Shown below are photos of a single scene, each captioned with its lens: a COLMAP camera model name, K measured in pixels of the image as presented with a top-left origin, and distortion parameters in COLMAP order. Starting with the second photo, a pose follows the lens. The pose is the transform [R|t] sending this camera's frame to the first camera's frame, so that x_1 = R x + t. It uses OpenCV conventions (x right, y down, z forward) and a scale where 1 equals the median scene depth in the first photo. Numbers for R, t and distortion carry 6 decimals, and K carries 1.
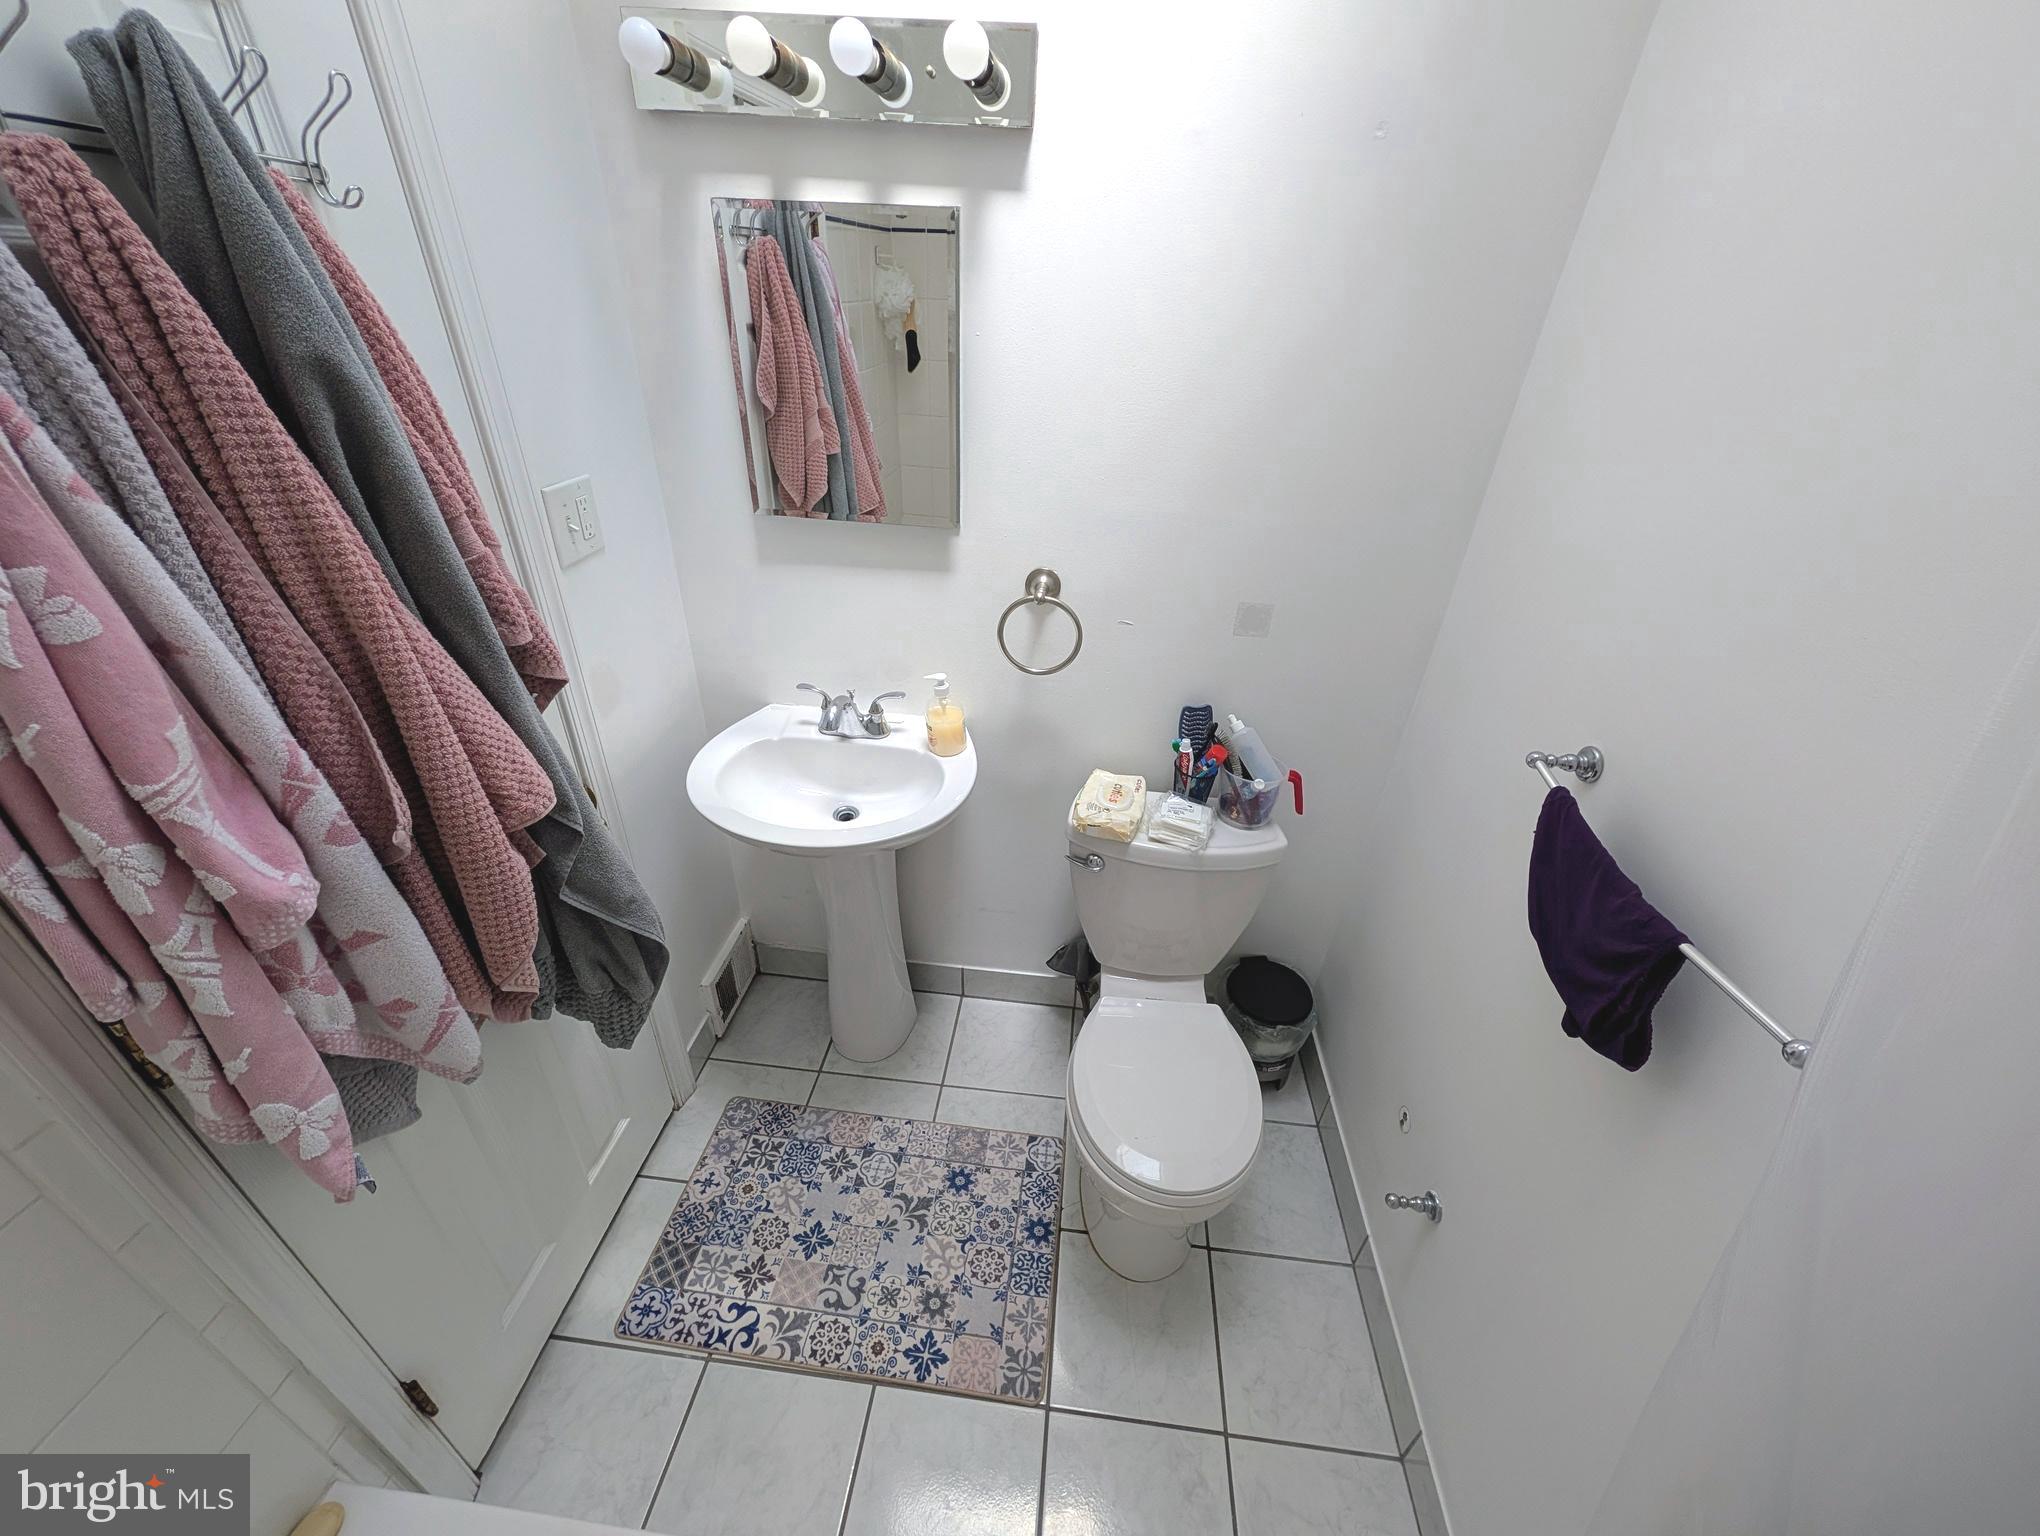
lens RADIAL K [[784.5, 0, 1021.5], [0, 784.5, 763.0], [0, 0, 1]] dist [0.001267, 0.000113]
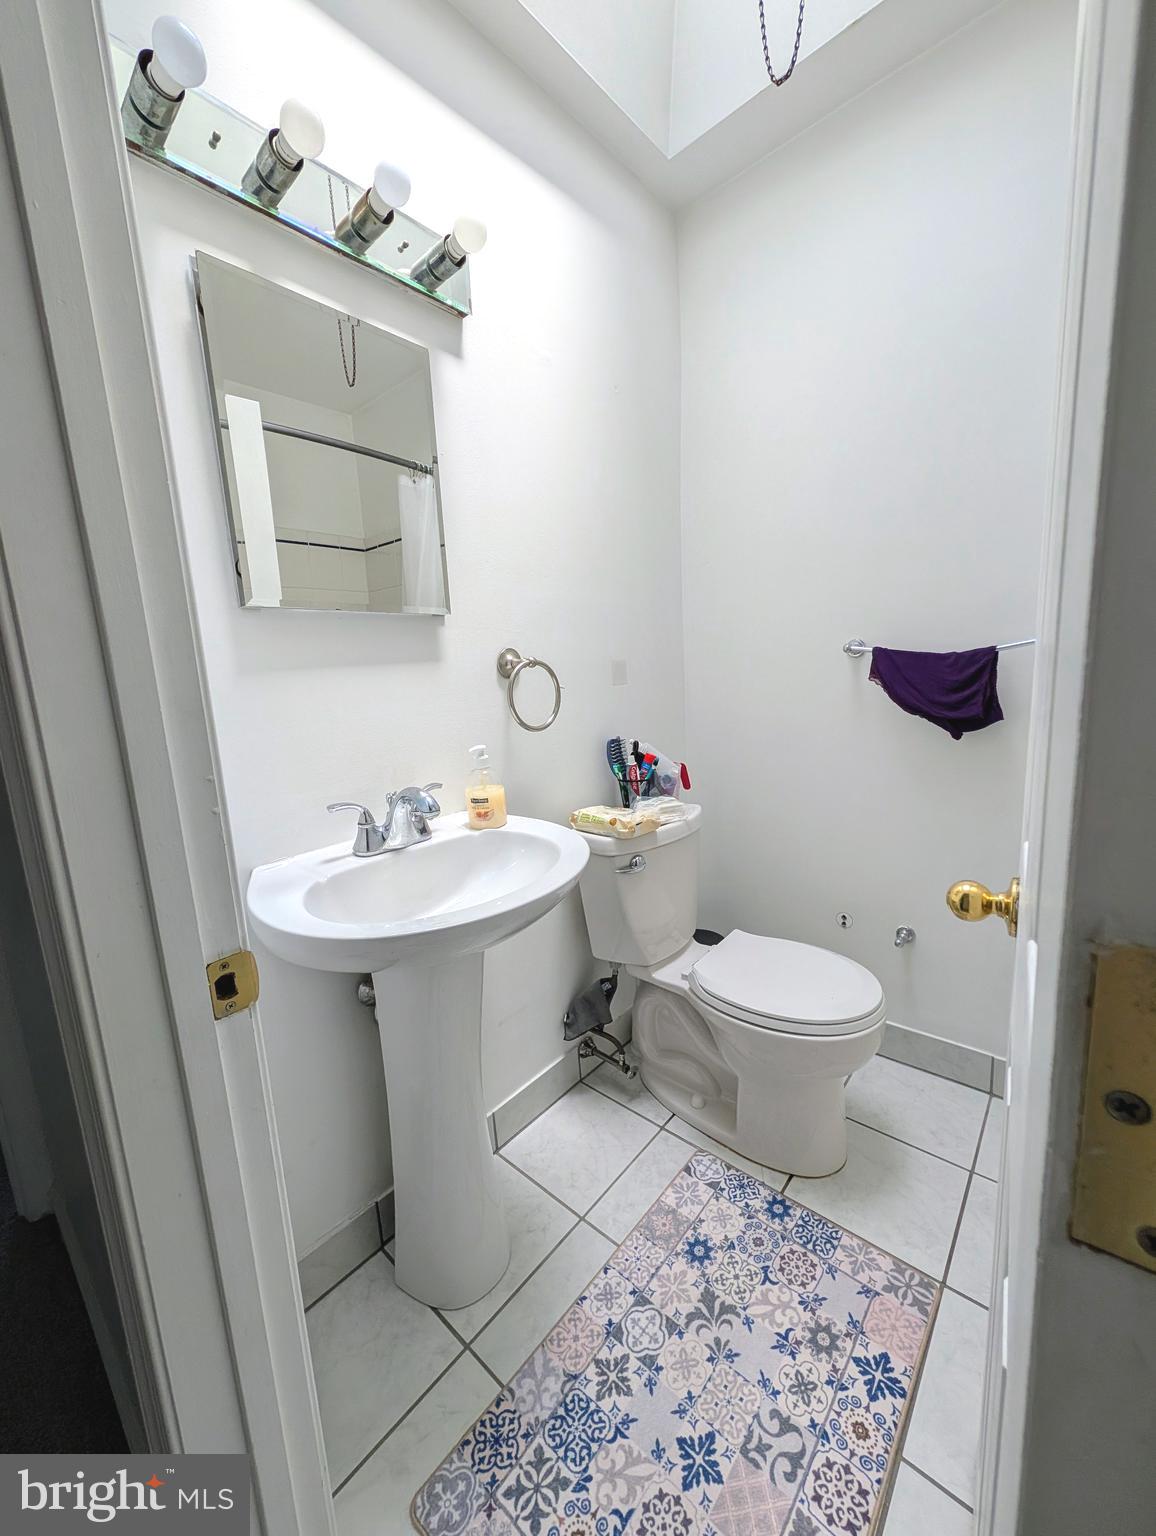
lens RADIAL K [[590.7, 0, 584.3], [0, 590.7, 766.5], [0, 0, 1]] dist [0.001267, 0.000113]
pose [[0.570499, -0.207801, 0.794575, -0.620632], [0.496551, 0.857887, -0.132162, 0.080084], [-0.654192, 0.469945, 0.592608, 0.444263]]
